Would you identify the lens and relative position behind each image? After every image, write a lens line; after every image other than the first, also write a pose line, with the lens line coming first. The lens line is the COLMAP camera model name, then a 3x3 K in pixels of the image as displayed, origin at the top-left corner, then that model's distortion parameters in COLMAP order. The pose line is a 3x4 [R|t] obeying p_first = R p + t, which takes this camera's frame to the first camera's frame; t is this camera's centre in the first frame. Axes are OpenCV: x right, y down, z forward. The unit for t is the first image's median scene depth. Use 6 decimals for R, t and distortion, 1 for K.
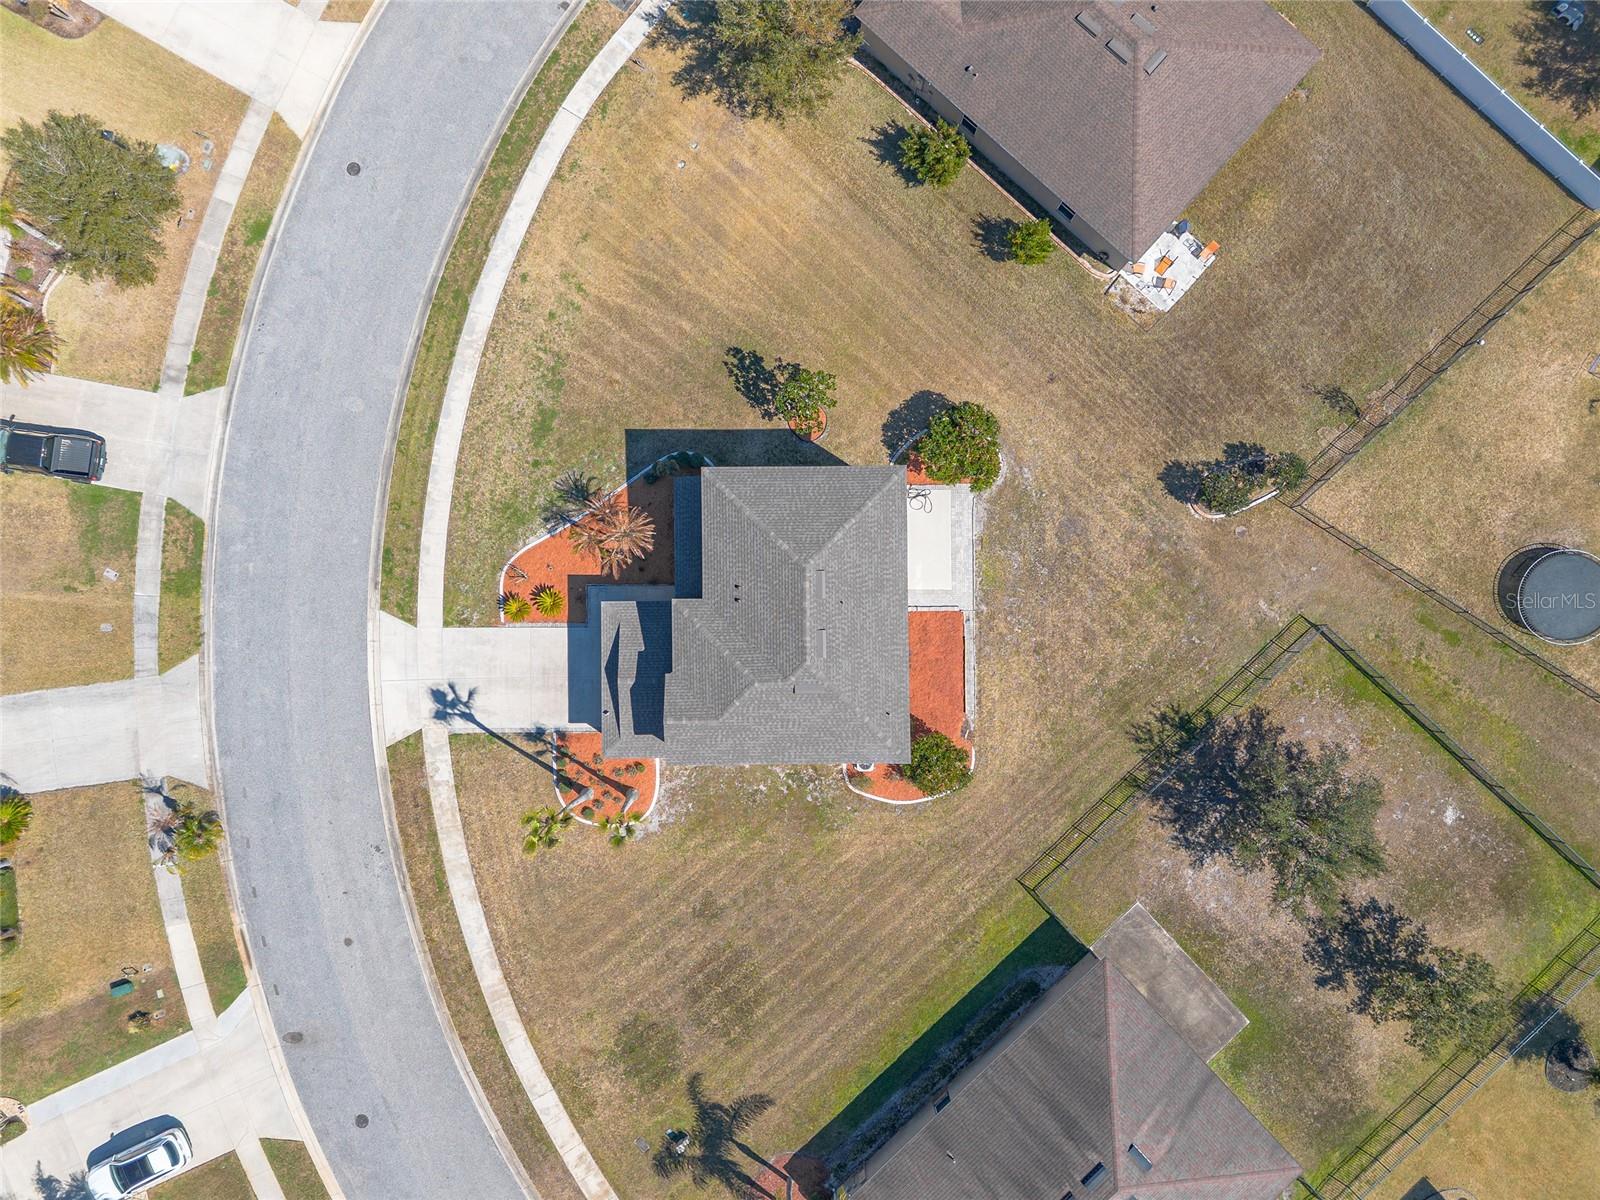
lens RADIAL K [[1131.0, 0, 804.2], [0, 1131.0, 613.7], [0, 0, 1]] dist [0.067171, -0.059385]
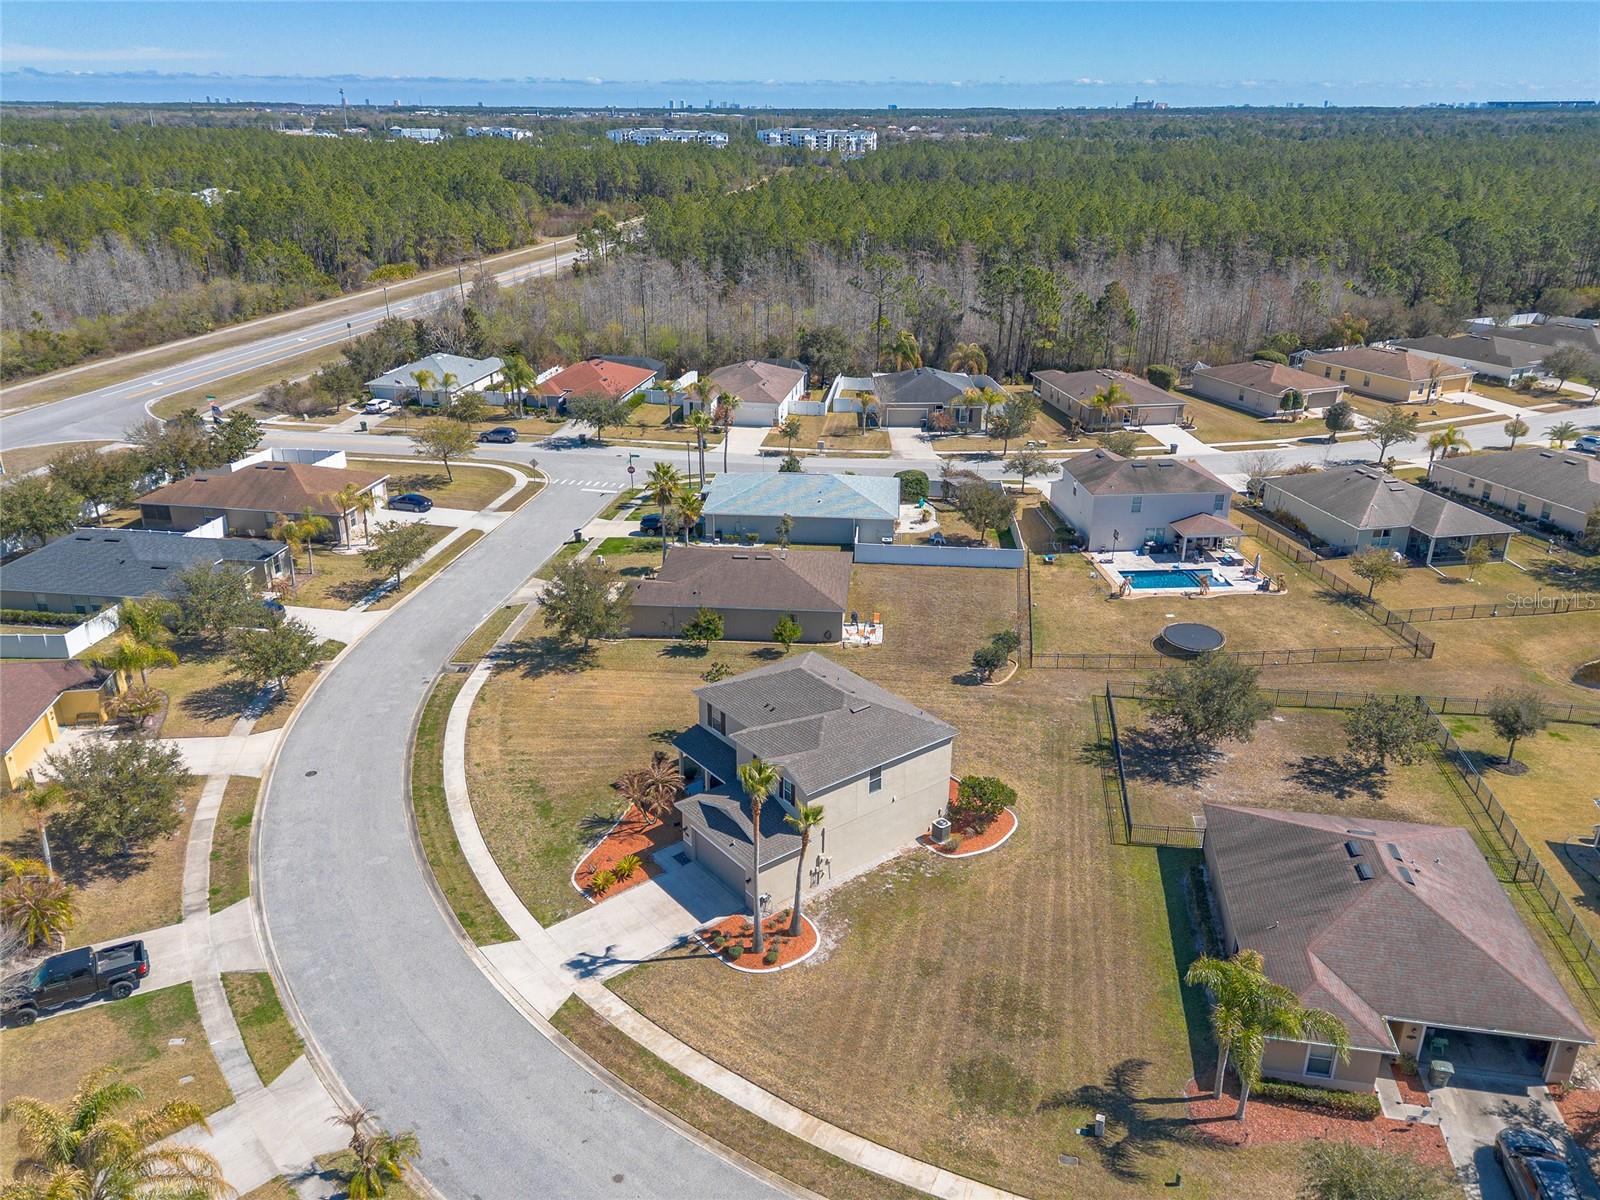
lens RADIAL K [[1194.0, 0, 800.5], [0, 1194.0, 591.9], [0, 0, 1]] dist [0.049218, -0.020251]
pose [[0.794854, -0.222858, 0.564395, -0.672270], [0.606542, 0.319004, -0.728247, 0.830304], [-0.017749, 0.921179, 0.388734, 0.307503]]
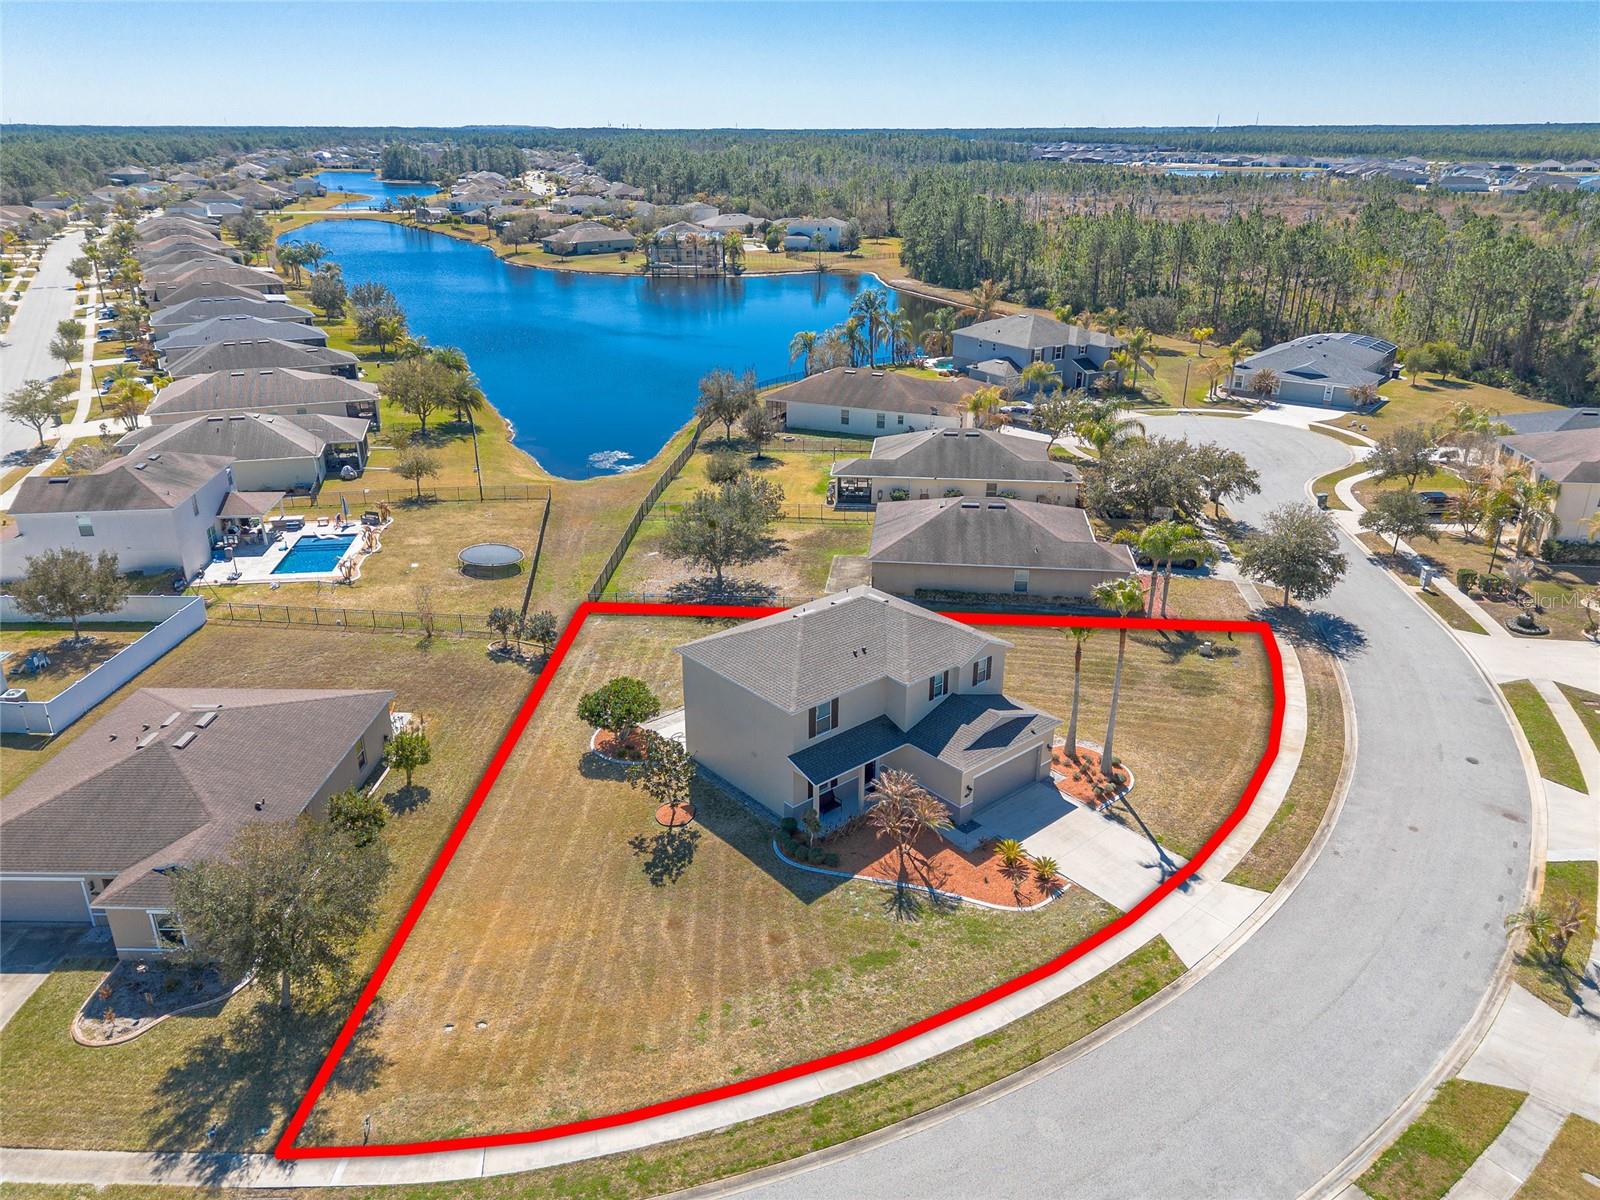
lens RADIAL K [[1131.0, 0, 797.6], [0, 1131.0, 606.9], [0, 0, 1]] dist [0.067171, -0.059385]
pose [[-0.646803, -0.293583, 0.703886, -0.679601], [0.762488, -0.229485, 0.604937, -0.626536], [-0.016068, 0.927979, 0.372285, 0.484886]]
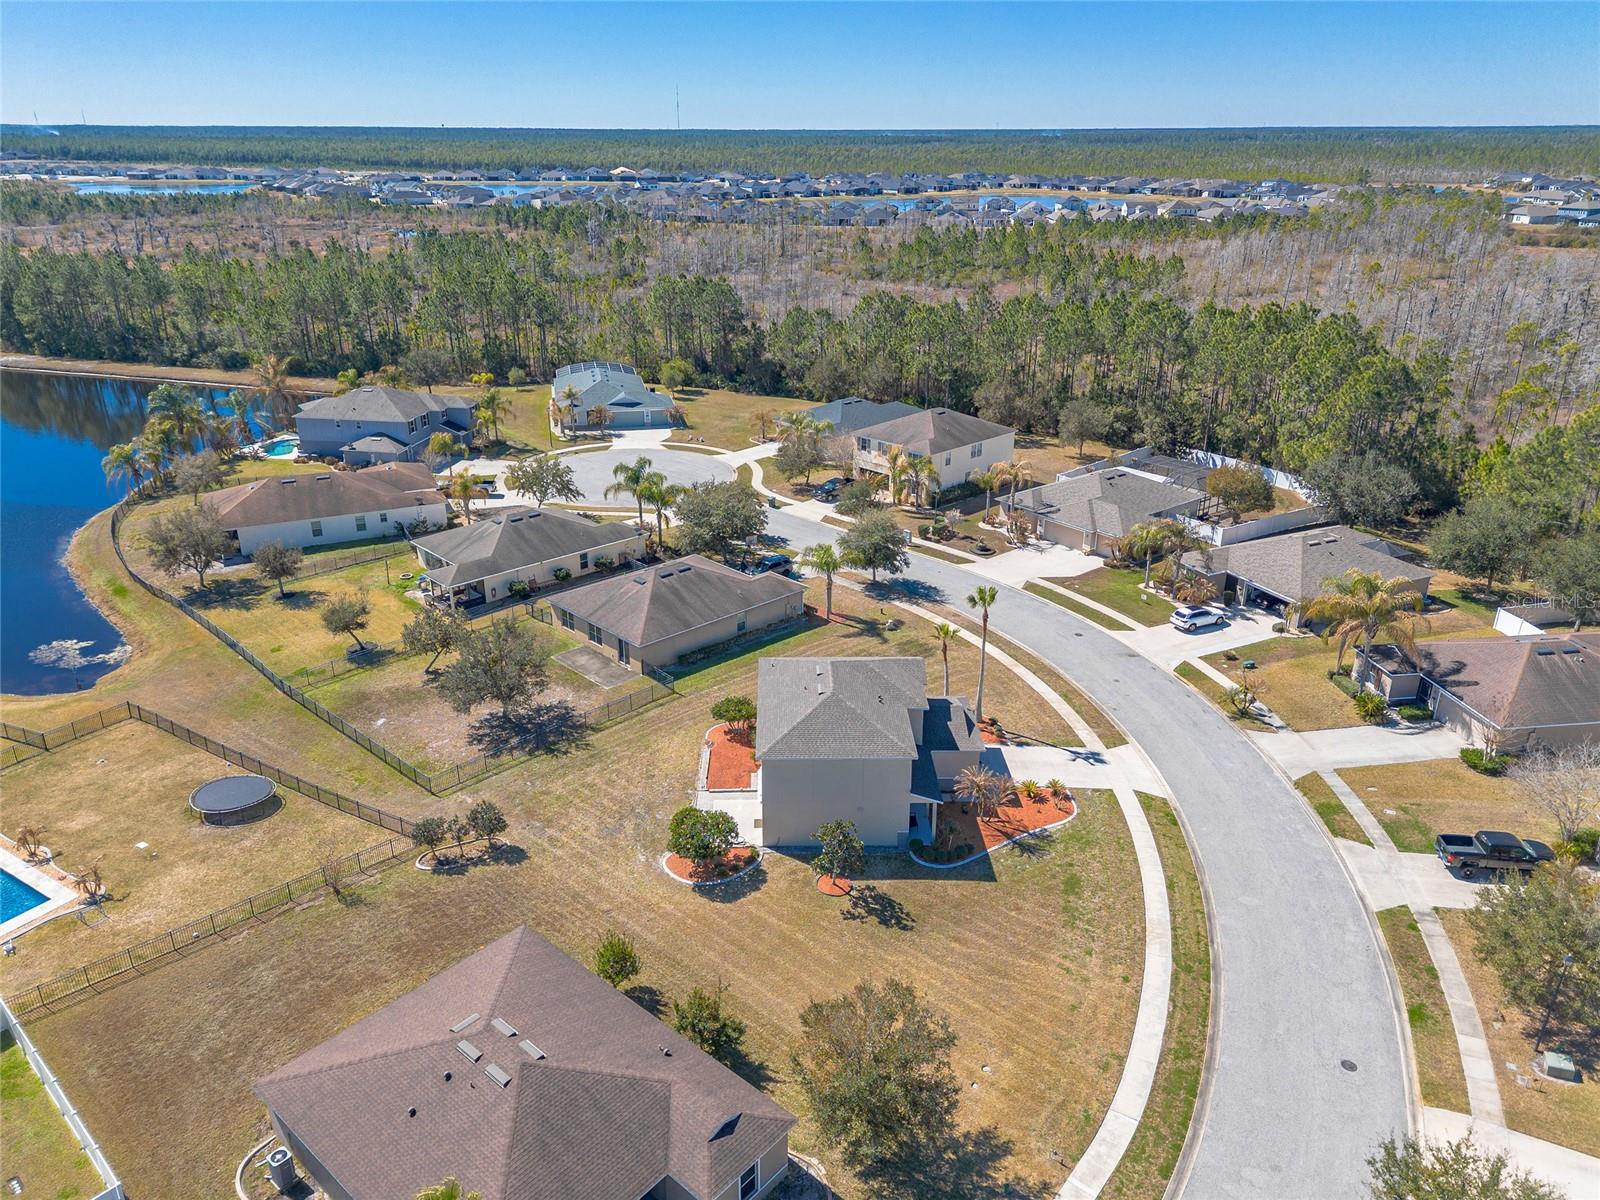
lens RADIAL K [[1131.0, 0, 796.7], [0, 1131.0, 596.2], [0, 0, 1]] dist [0.067171, -0.059385]
pose [[-0.999981, 0.002718, -0.005546, 0.045045], [-0.006151, -0.357735, 0.933803, -1.109279], [0.000554, 0.933819, 0.357745, 0.337793]]
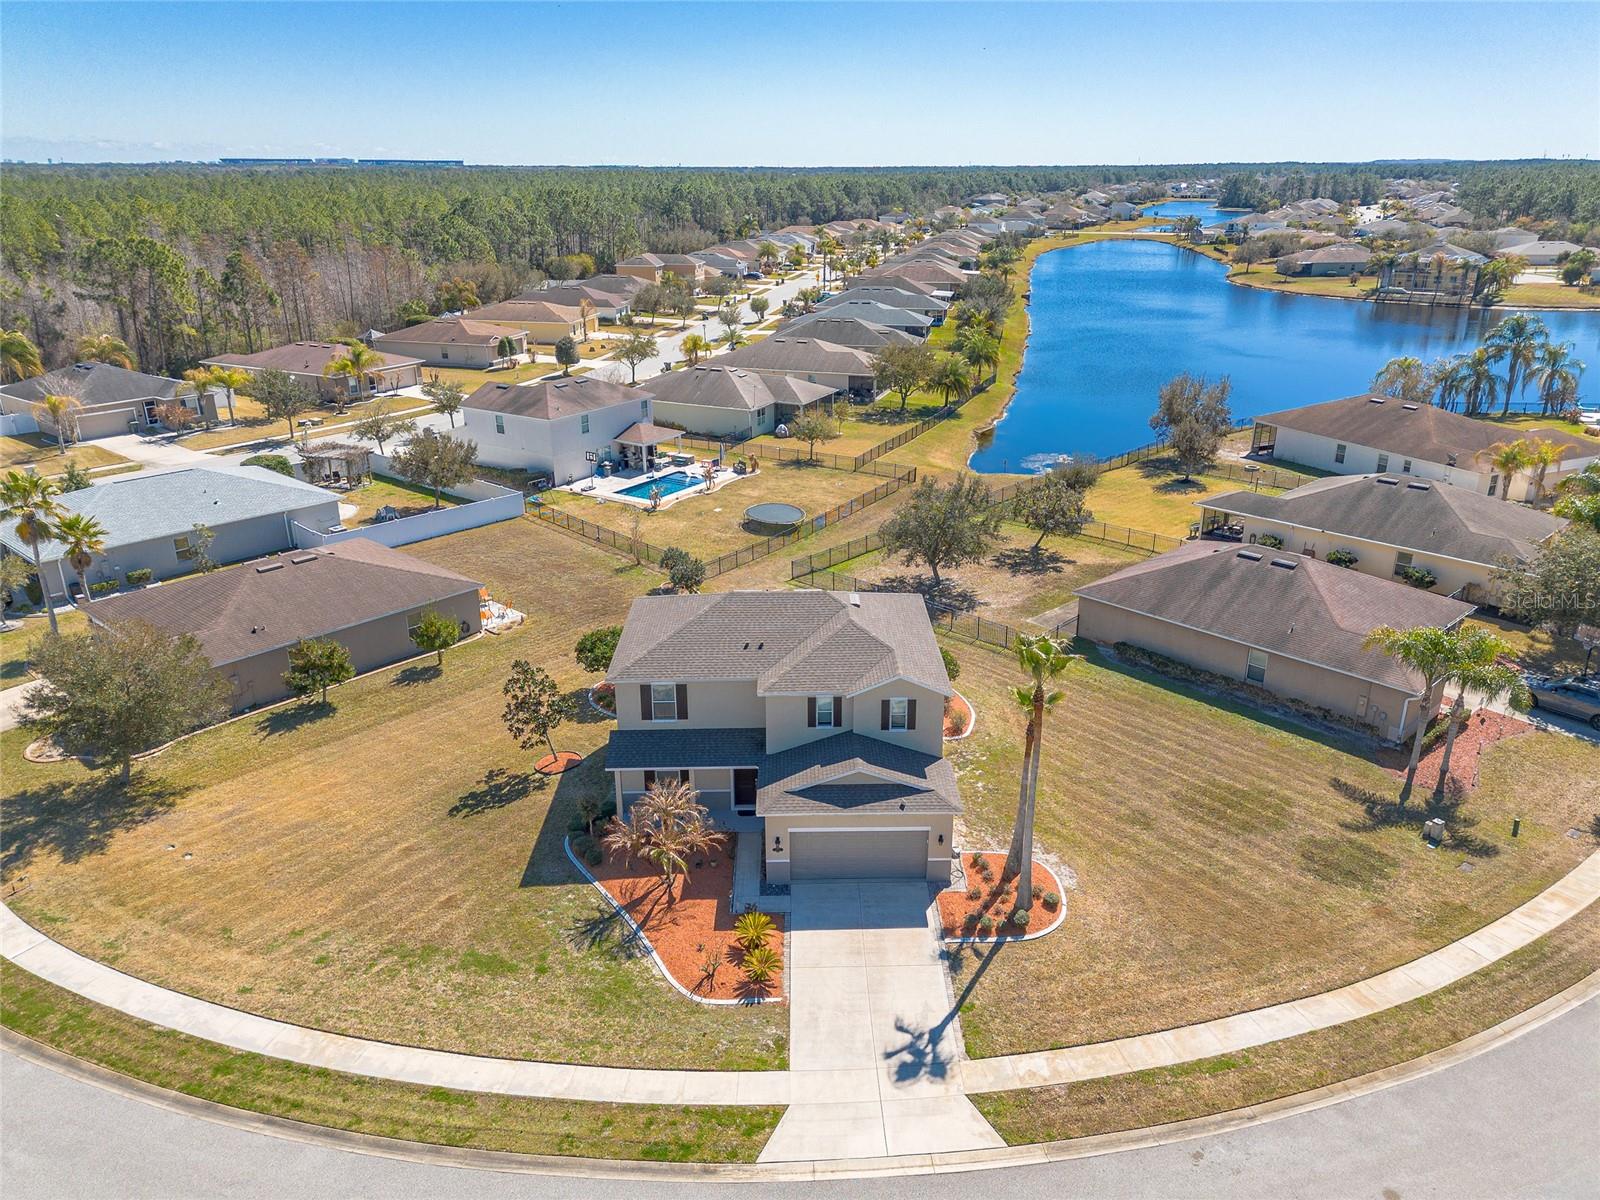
lens RADIAL K [[1131.0, 0, 815.0], [0, 1131.0, 614.2], [0, 0, 1]] dist [0.067171, -0.059385]
pose [[-0.015562, -0.364084, 0.931236, -0.782213], [0.999681, 0.012845, 0.021728, 0.009320], [-0.019873, 0.931277, 0.363768, 0.566197]]
